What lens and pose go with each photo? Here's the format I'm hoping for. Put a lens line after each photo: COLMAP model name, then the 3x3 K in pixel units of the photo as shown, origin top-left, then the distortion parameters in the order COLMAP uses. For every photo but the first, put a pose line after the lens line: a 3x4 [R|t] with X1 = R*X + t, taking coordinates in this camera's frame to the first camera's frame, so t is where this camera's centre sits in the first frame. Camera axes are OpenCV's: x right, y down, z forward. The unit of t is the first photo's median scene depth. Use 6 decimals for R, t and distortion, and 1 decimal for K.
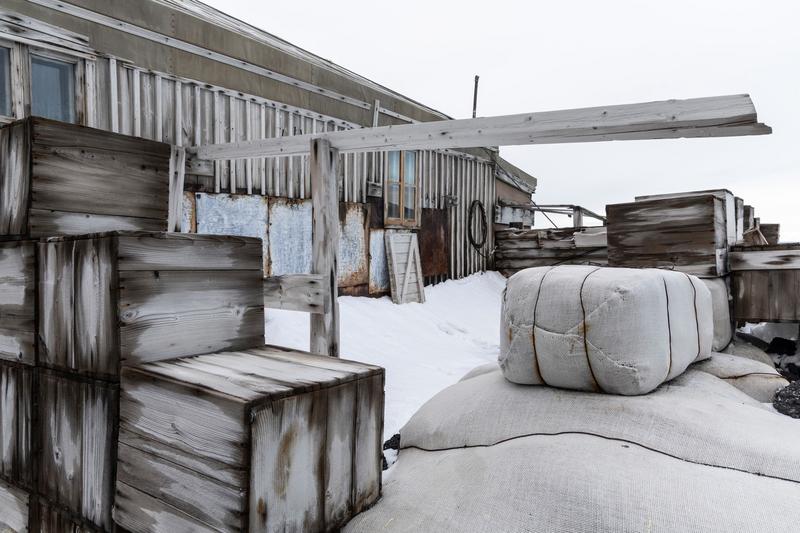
lens RADIAL K [[534.4, 0, 400.0], [0, 534.4, 266.5], [0, 0, 1]] dist [-0.002262, 0.000113]
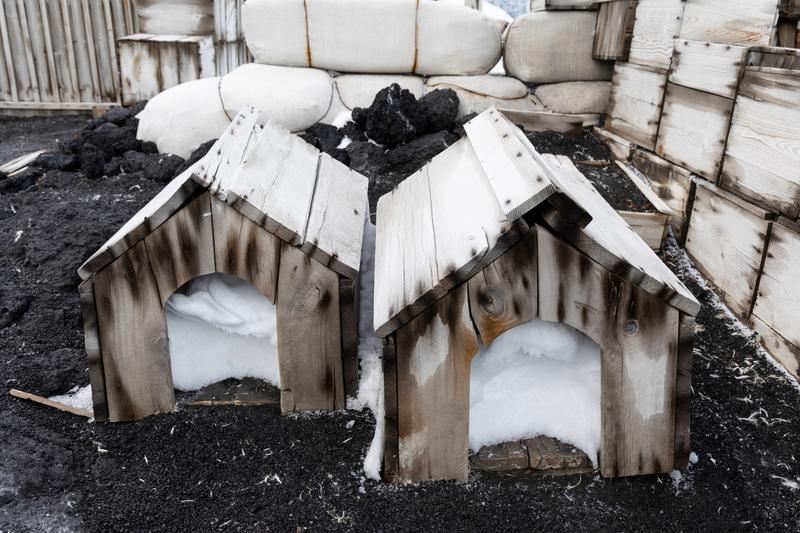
lens RADIAL K [[788.3, 0, 400.0], [0, 788.3, 266.5], [0, 0, 1]] dist [0.008437, -0.004481]
pose [[0.621883, 0.249928, -0.742157, 0.744020], [-0.026325, 0.953841, 0.299156, 0.020562], [0.782668, -0.166503, 0.599757, -0.098310]]
